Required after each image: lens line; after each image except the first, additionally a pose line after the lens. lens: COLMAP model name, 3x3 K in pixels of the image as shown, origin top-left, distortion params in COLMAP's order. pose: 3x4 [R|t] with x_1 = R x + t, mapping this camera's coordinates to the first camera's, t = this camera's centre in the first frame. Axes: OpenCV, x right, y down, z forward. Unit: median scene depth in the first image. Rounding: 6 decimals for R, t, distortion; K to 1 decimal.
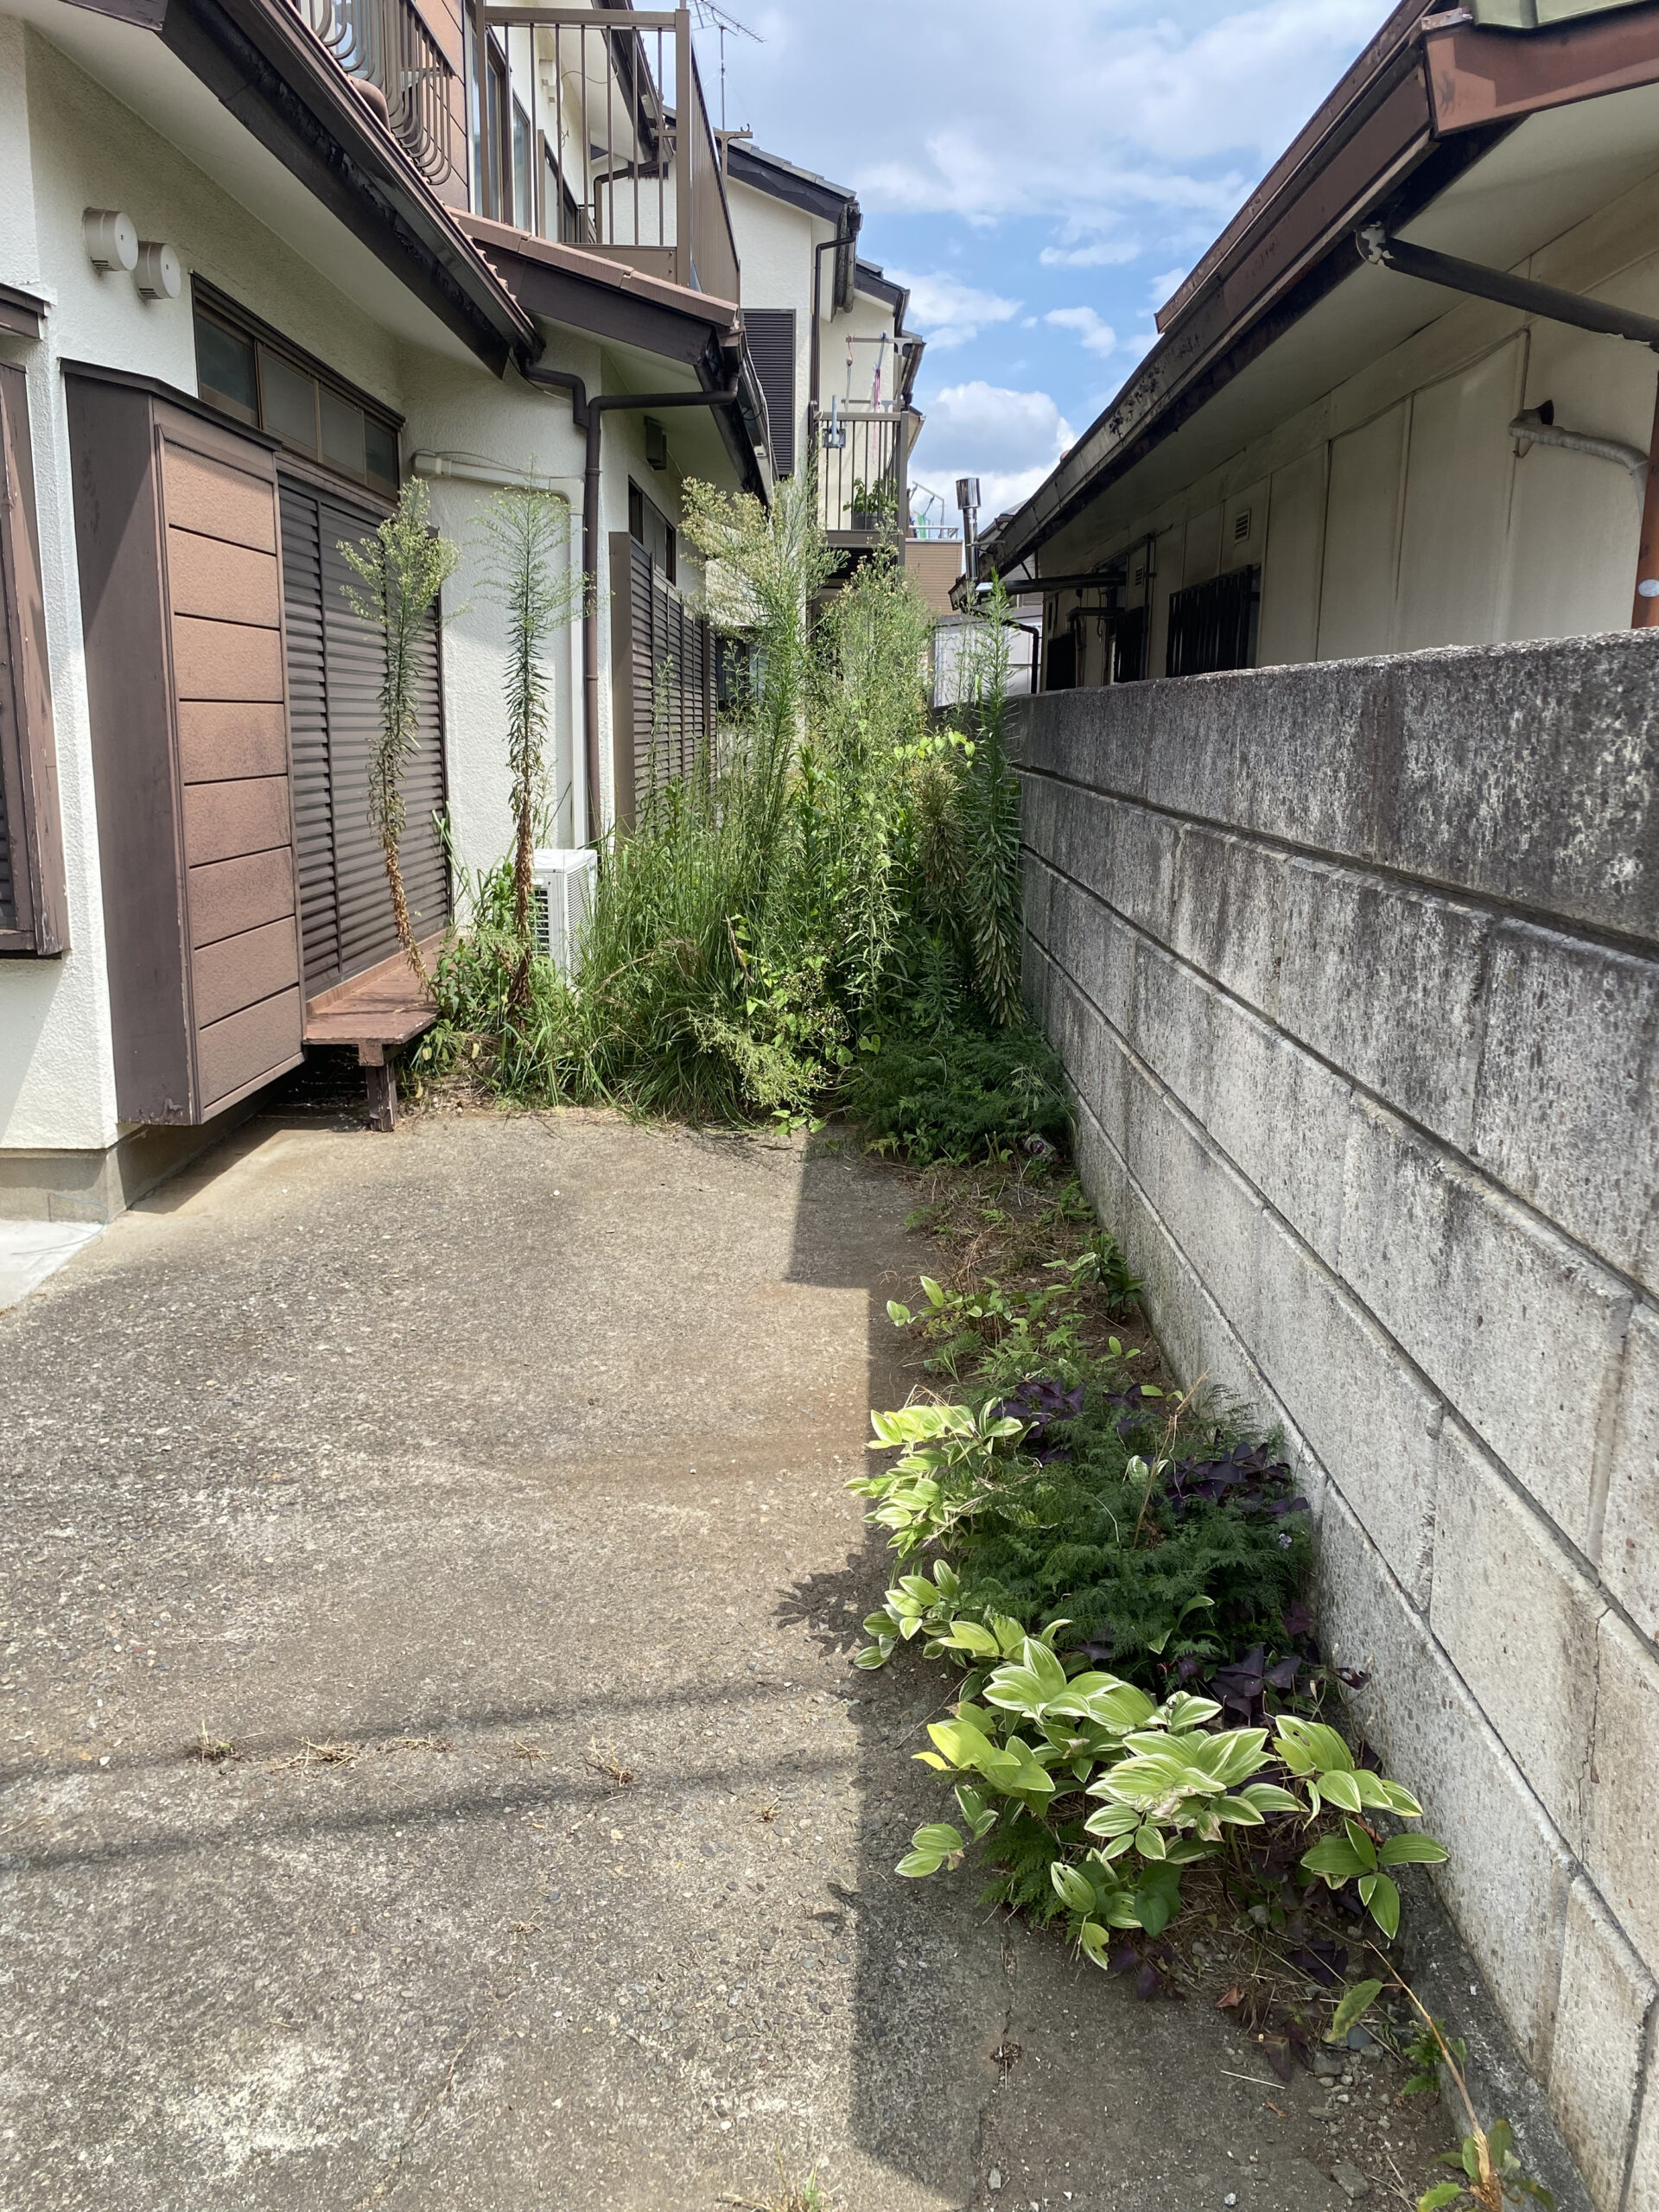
lens RADIAL K [[1702.7, 0, 828.9], [0, 1702.7, 1066.1], [0, 0, 1]] dist [-0.000499, 0.010100]
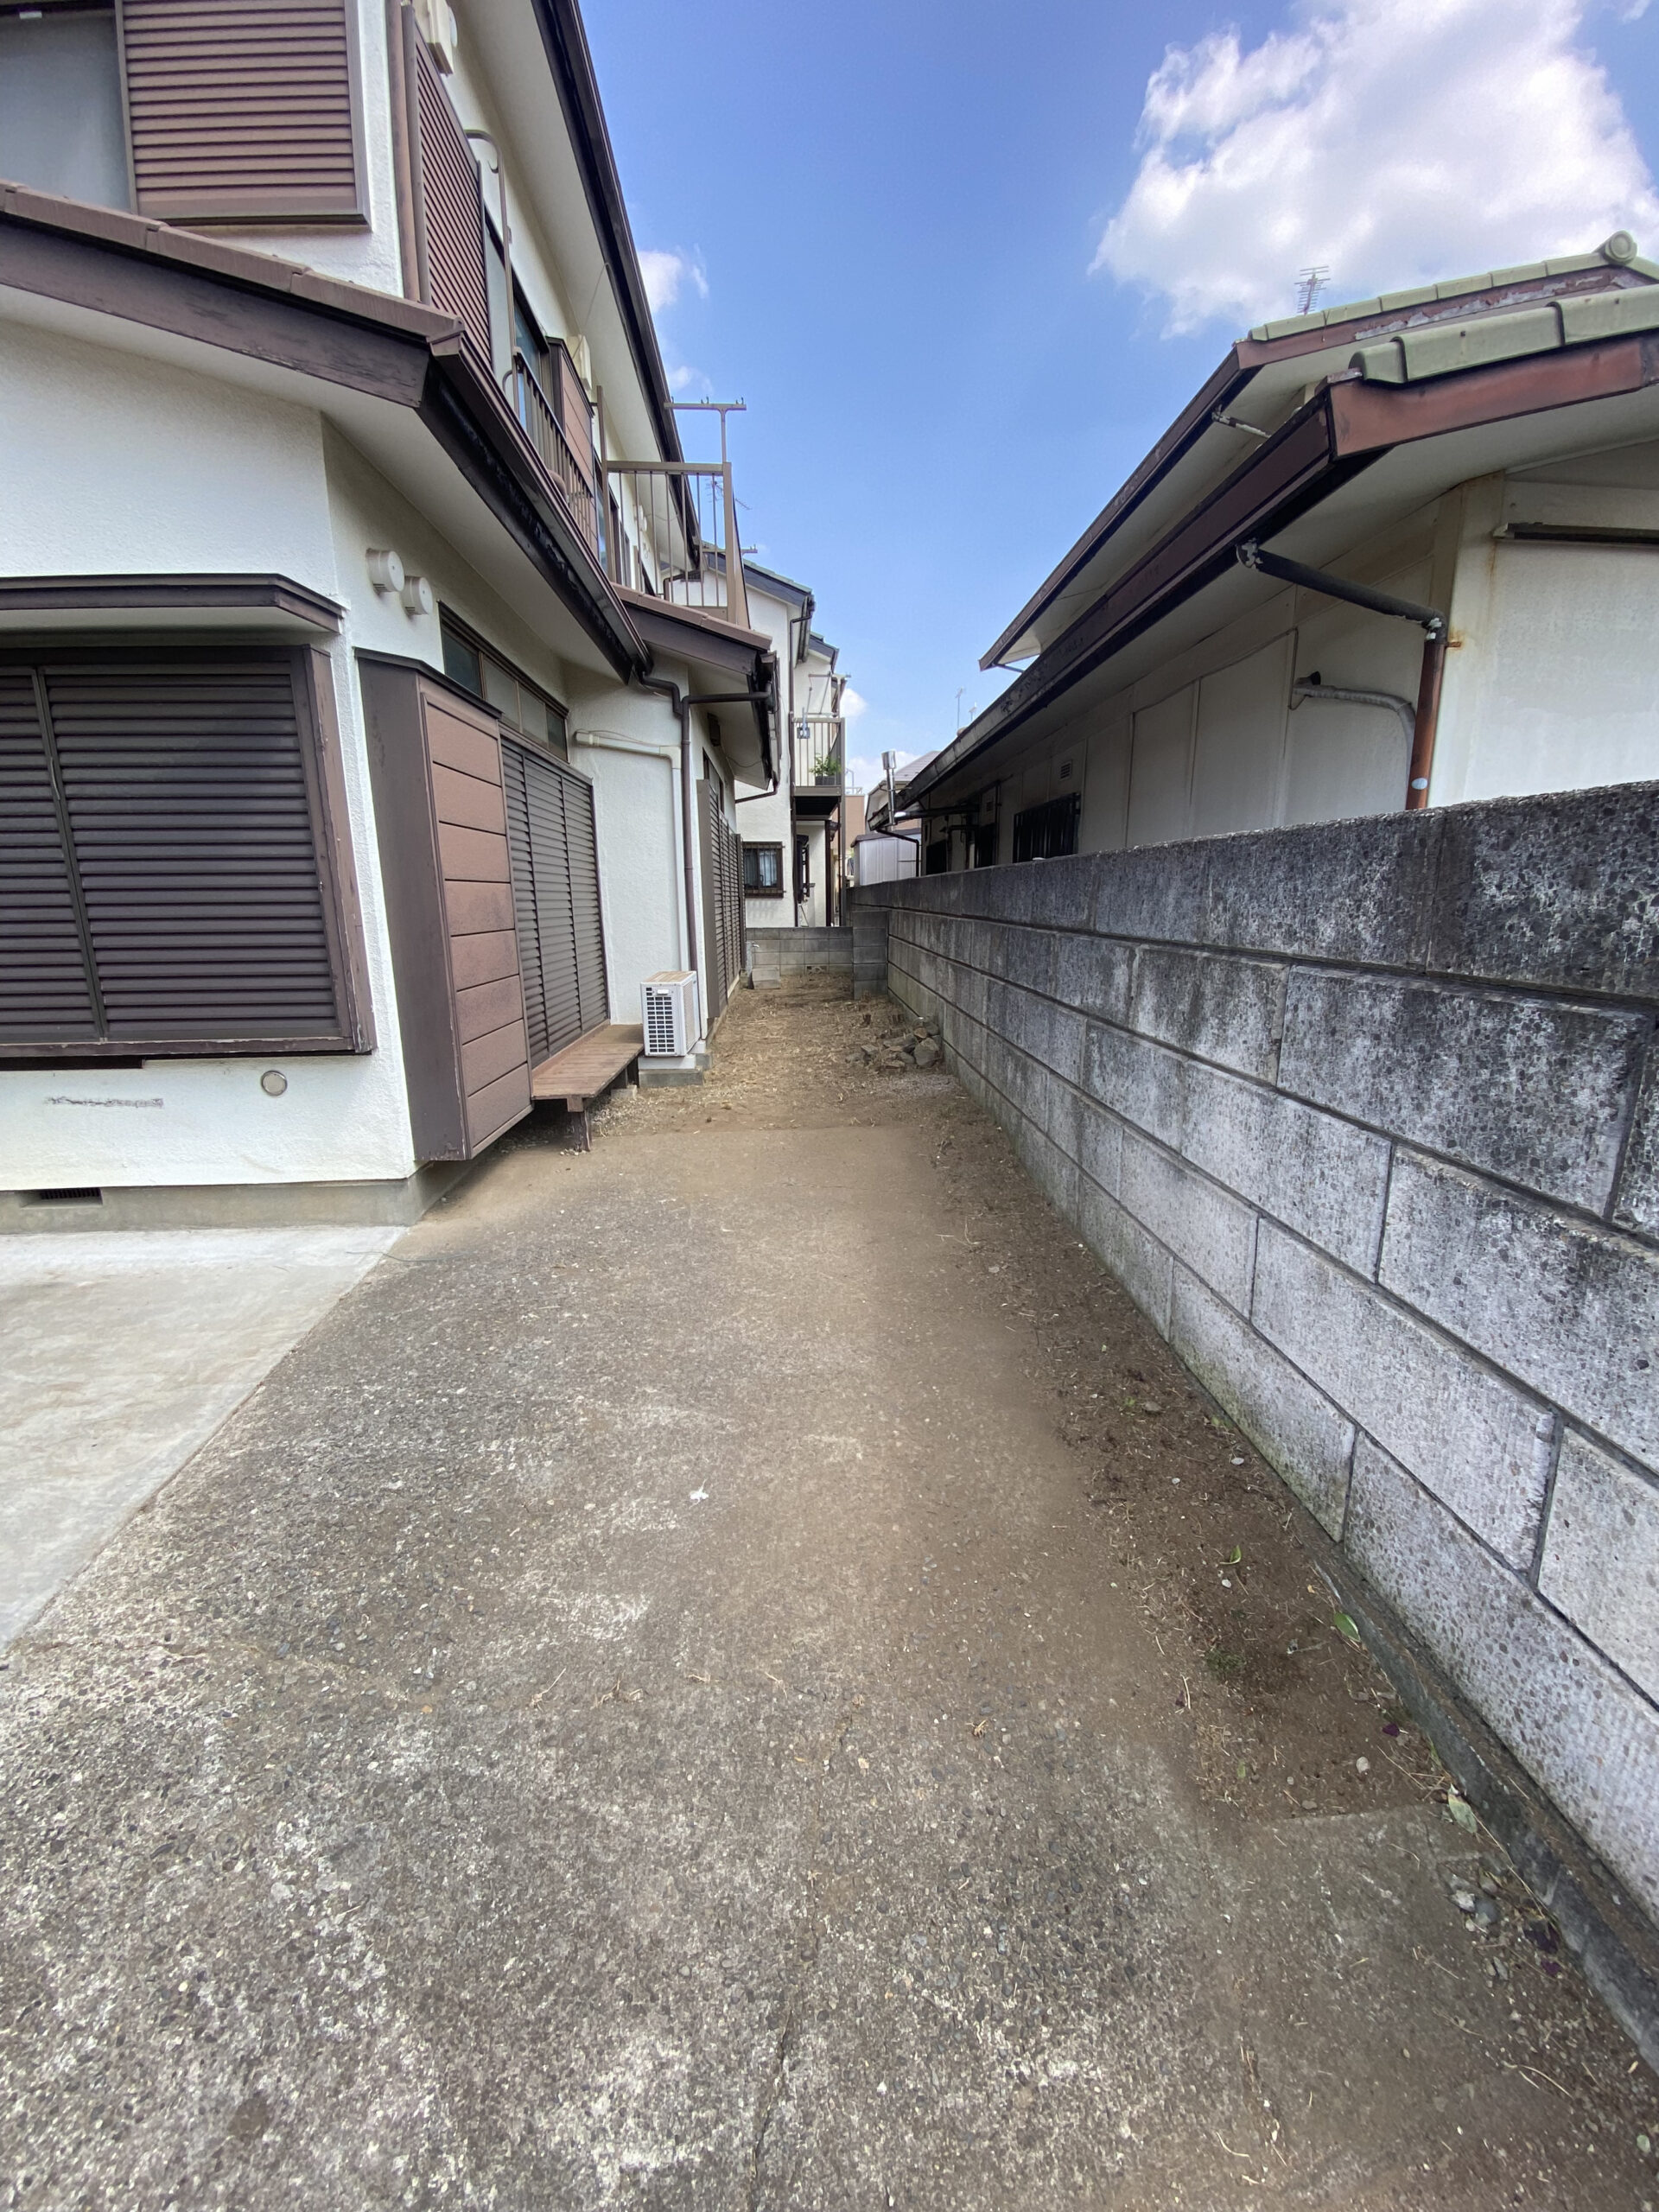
lens RADIAL K [[918.7, 0, 843.1], [0, 918.7, 1103.0], [0, 0, 1]] dist [0.012609, -0.018259]
pose [[0.998130, -0.033812, 0.050919, -0.113748], [0.032642, 0.999188, 0.023633, -0.036995], [-0.051677, -0.021927, 0.998423, 0.241393]]
